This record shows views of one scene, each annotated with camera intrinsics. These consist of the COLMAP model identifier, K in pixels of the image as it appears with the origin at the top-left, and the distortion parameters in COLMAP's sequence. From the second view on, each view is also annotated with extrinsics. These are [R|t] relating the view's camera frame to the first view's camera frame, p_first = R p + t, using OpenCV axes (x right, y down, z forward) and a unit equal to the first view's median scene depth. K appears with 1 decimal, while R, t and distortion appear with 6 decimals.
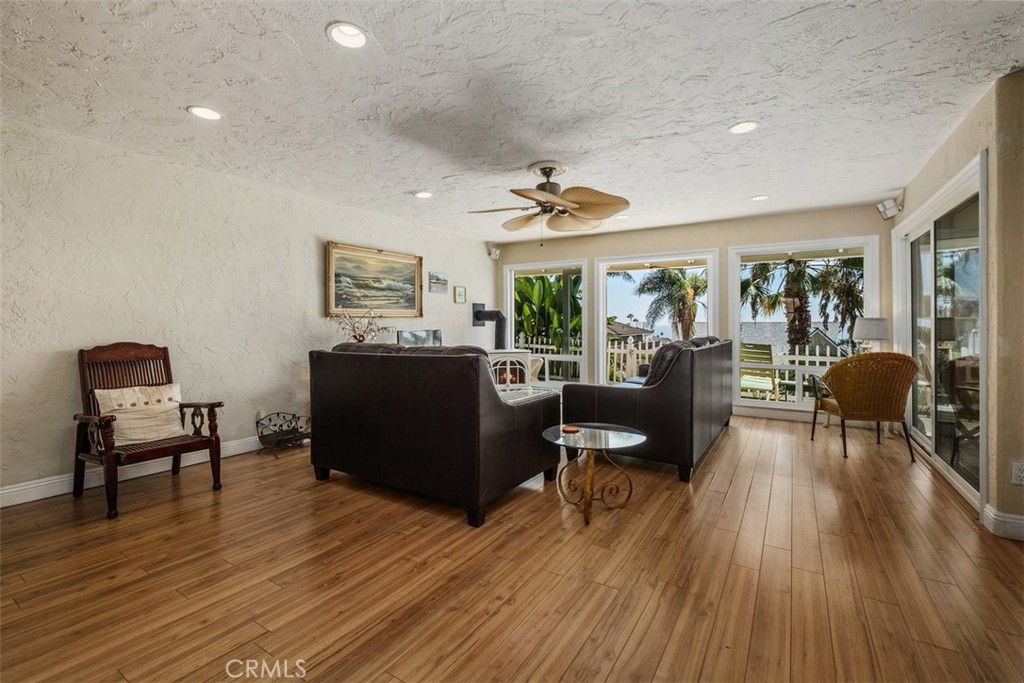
lens RADIAL K [[448.6, 0, 505.1], [0, 448.6, 322.7], [0, 0, 1]] dist [-0.002470, -0.000453]
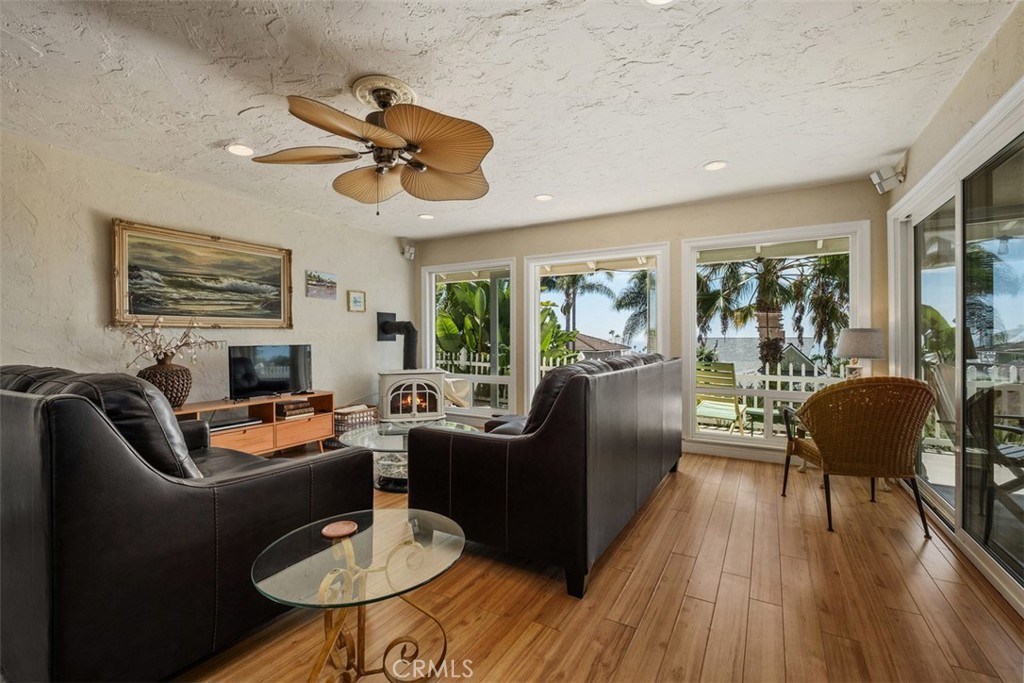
lens RADIAL K [[440.2, 0, 512.0], [0, 440.2, 341.5], [0, 0, 1]] dist [-0.003716, -0.001095]
pose [[0.999074, -0.000374, 0.043024, 0.148755], [0.000111, 0.999981, 0.006112, 0.004986], [-0.043025, -0.006102, 0.999055, 0.213875]]
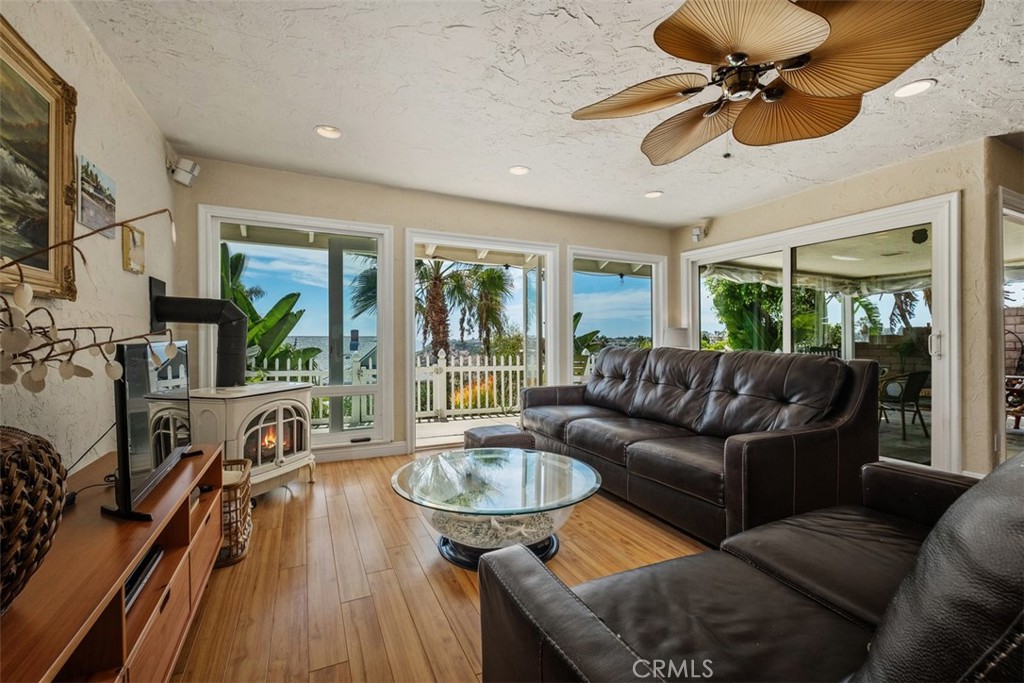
lens RADIAL K [[440.2, 0, 512.0], [0, 440.2, 341.5], [0, 0, 1]] dist [-0.003716, -0.001095]
pose [[0.529376, -0.005211, 0.848371, -0.255370], [-0.003518, 0.999959, 0.008337, 0.010869], [-0.848380, -0.007398, 0.529336, 0.564786]]
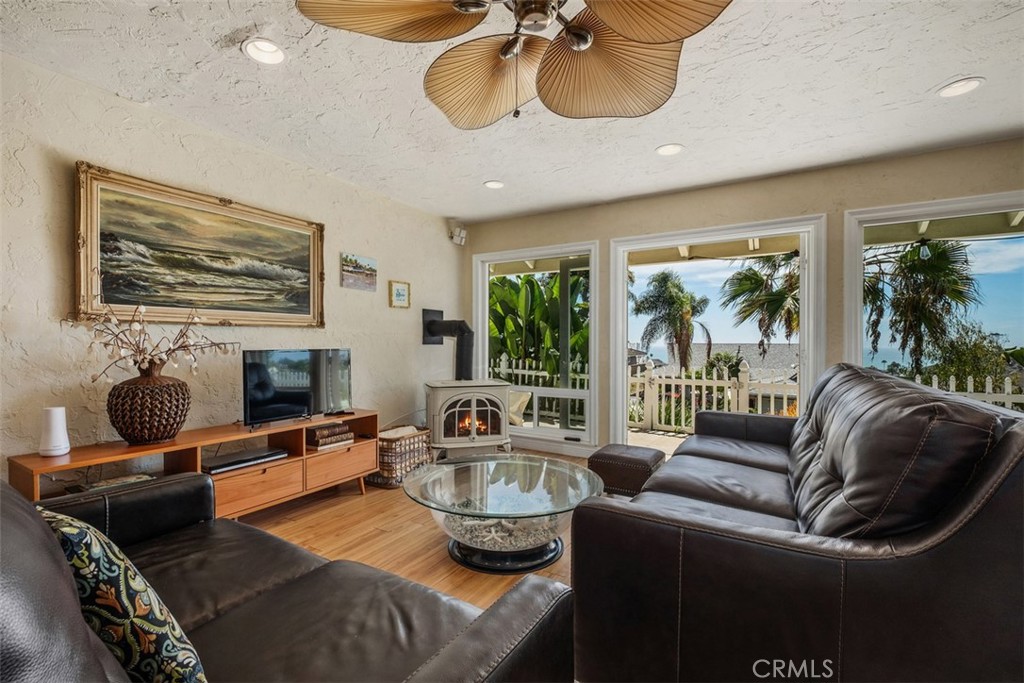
lens RADIAL K [[438.8, 0, 508.9], [0, 438.8, 345.1], [0, 0, 1]] dist [-0.004422, -0.000386]
pose [[0.999633, 0.005315, 0.026568, 0.040002], [-0.005400, 0.999980, 0.003151, 0.007153], [-0.026550, -0.003293, 0.999642, 0.389852]]
